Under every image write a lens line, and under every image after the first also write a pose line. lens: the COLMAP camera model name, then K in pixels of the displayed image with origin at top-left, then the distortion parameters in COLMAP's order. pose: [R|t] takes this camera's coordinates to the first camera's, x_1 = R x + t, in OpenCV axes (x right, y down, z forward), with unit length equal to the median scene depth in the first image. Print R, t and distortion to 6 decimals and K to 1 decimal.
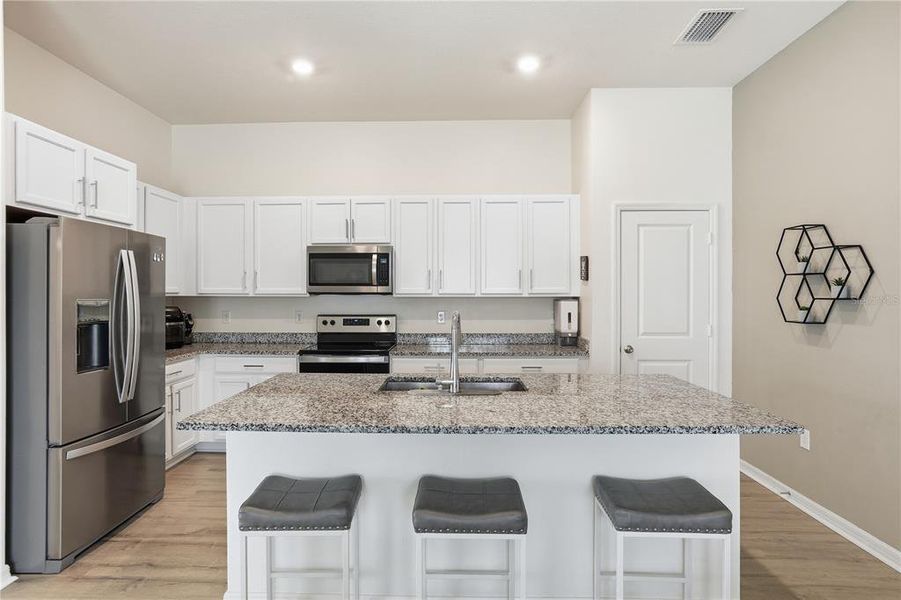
lens RADIAL K [[496.7, 0, 439.7], [0, 496.7, 294.2], [0, 0, 1]] dist [-0.028886, 0.002410]
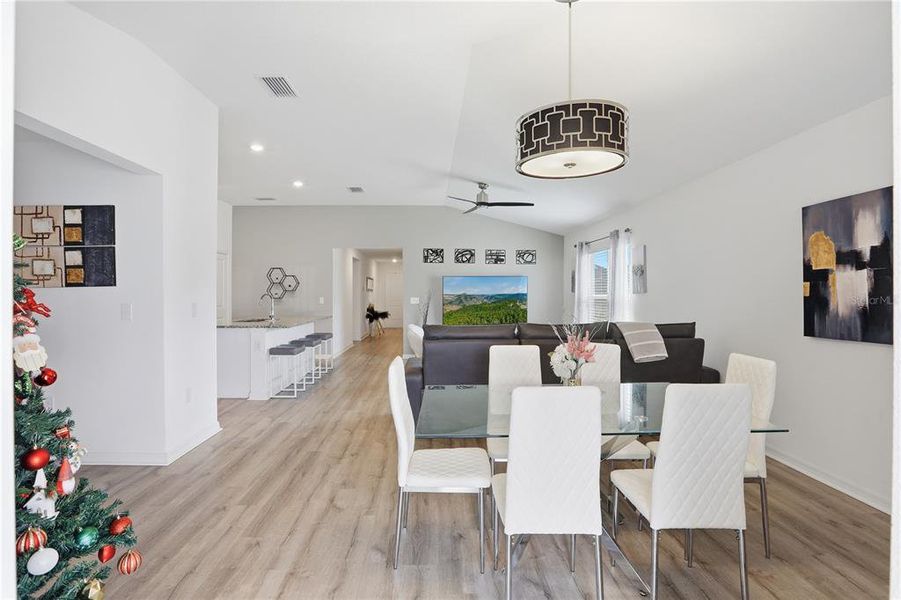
lens RADIAL K [[420.6, 0, 442.8], [0, 420.6, 294.5], [0, 0, 1]] dist [-0.039086, 0.011132]
pose [[-0.065798, -0.001574, 0.997832, -1.394627], [0.000014, 0.999999, 0.001578, 0.019802], [-0.997833, 0.000117, -0.065798, 0.074094]]
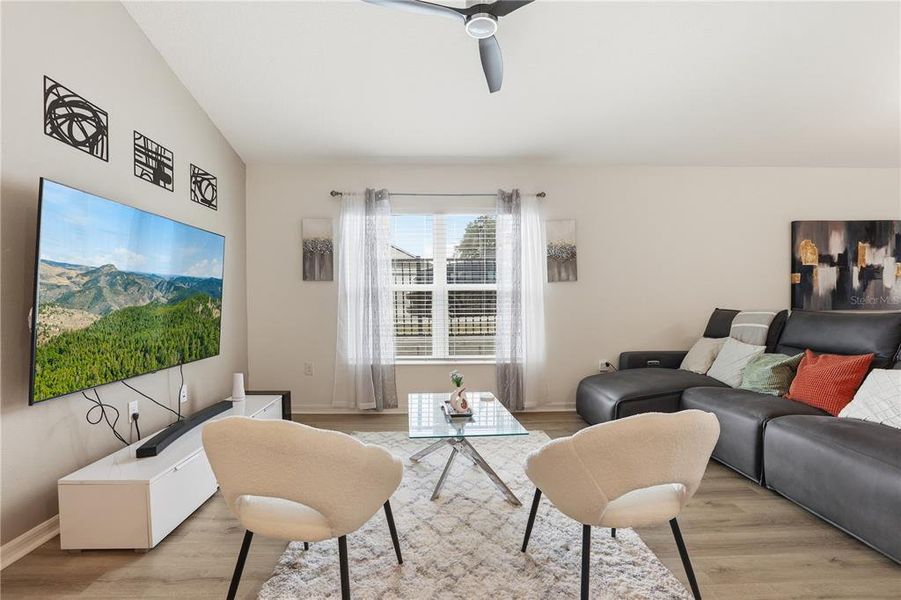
lens RADIAL K [[420.6, 0, 442.4], [0, 420.6, 314.4], [0, 0, 1]] dist [-0.039086, 0.011132]
pose [[-0.998529, 0.007186, -0.053749, 0.099646], [0.005601, 0.999547, 0.029585, 0.063462], [0.053937, 0.029241, -0.998116, 0.360486]]
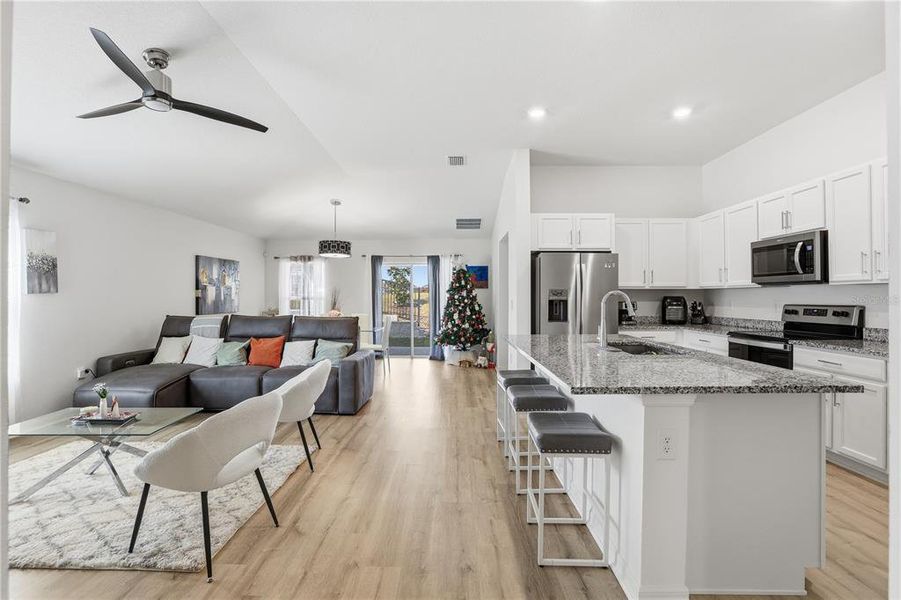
lens RADIAL K [[420.6, 0, 441.1], [0, 420.6, 292.6], [0, 0, 1]] dist [-0.039086, 0.011132]
pose [[0.002629, -0.011807, -0.999927, 0.677243], [0.001120, 0.999930, -0.011804, 0.027946], [0.999996, -0.001089, 0.002642, 0.288411]]
